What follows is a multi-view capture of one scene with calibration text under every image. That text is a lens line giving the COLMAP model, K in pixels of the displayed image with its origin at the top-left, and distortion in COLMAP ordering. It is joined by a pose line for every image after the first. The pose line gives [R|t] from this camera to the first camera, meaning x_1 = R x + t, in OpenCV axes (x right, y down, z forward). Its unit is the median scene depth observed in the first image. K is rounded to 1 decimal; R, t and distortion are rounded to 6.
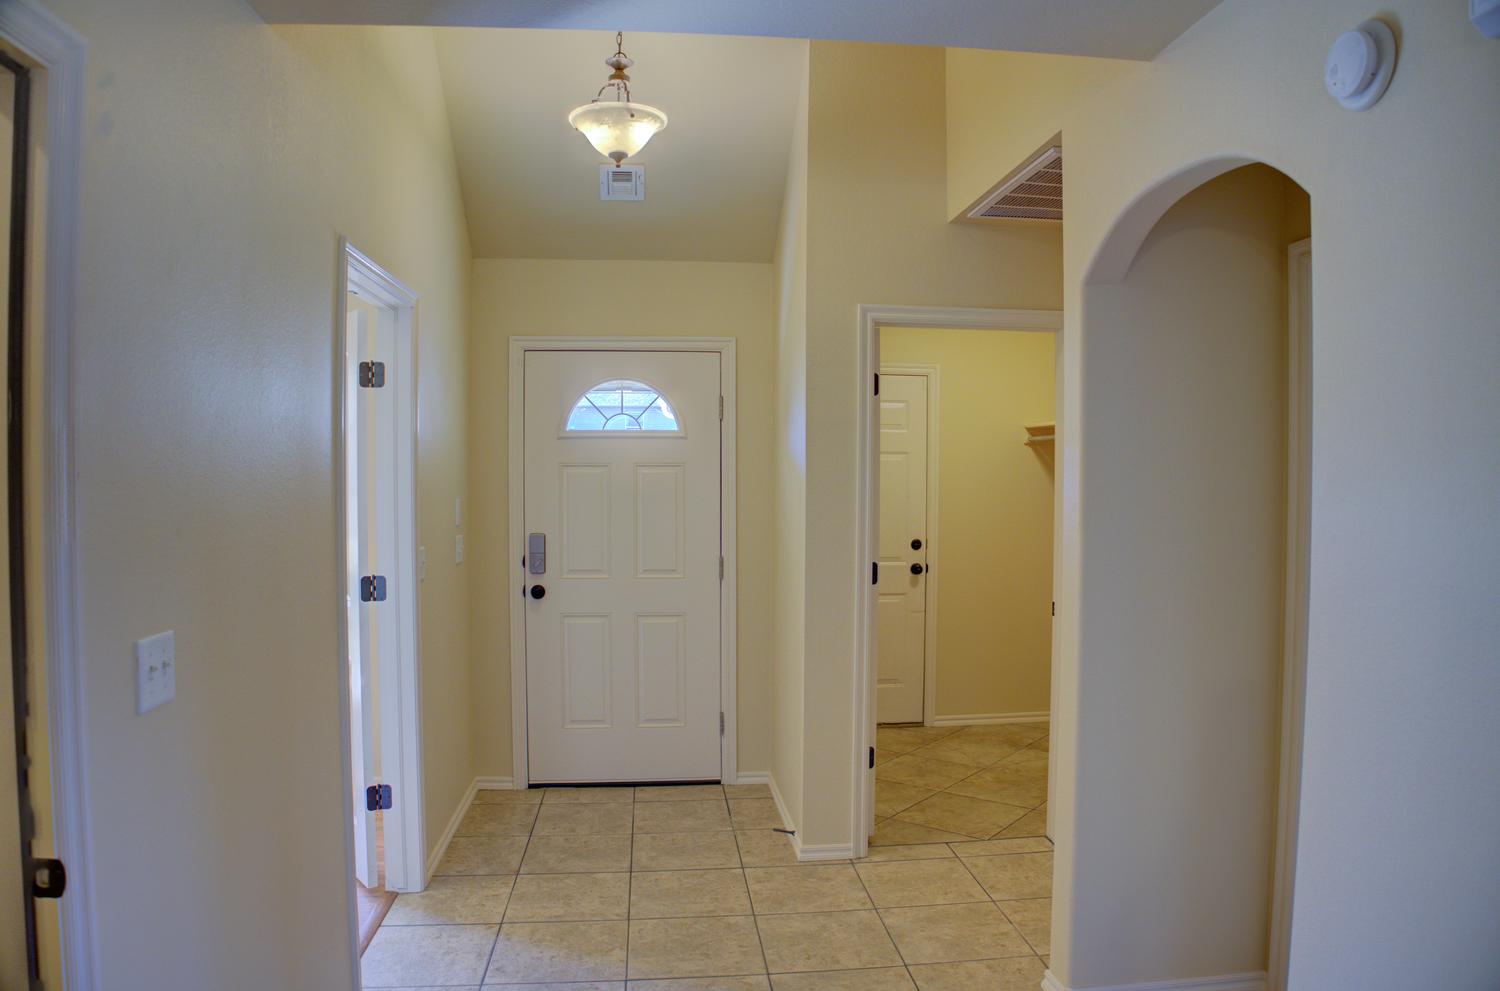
lens RADIAL K [[1013.0, 0, 747.8], [0, 1013.0, 490.7], [0, 0, 1]] dist [-0.203122, 0.179703]
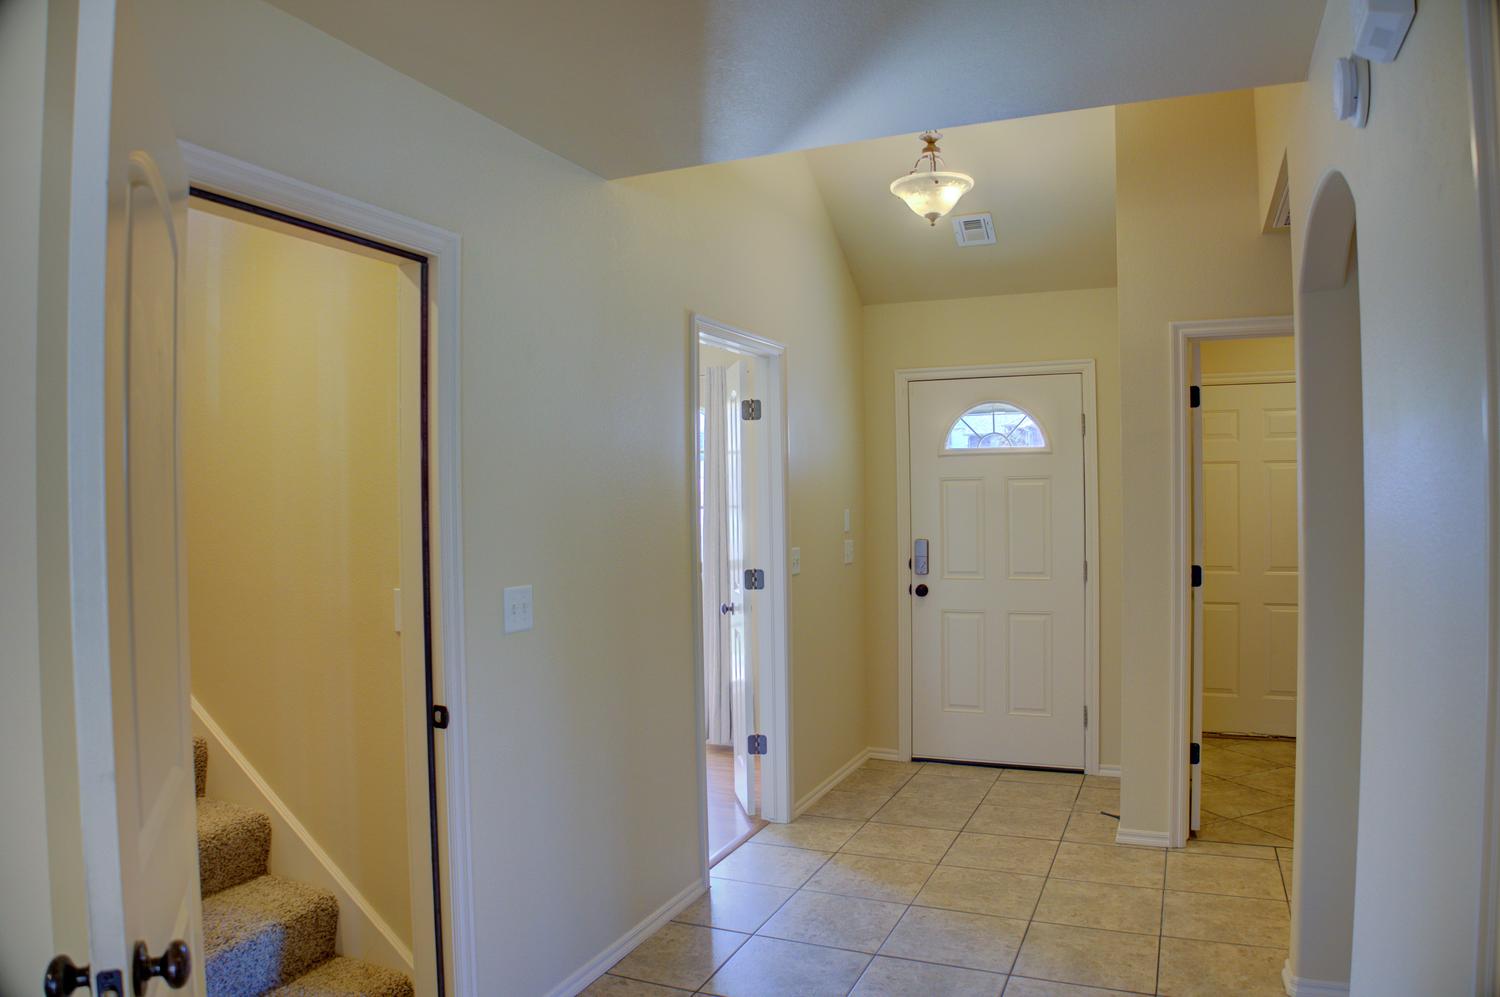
lens RADIAL K [[1009.4, 0, 750.0], [0, 1009.4, 498.5], [0, 0, 1]] dist [-0.165102, 0.064688]
pose [[0.862197, -0.014154, -0.506375, 0.247042], [0.008655, 0.999875, -0.013212, 0.010692], [0.506499, 0.007009, 0.862212, -0.115516]]
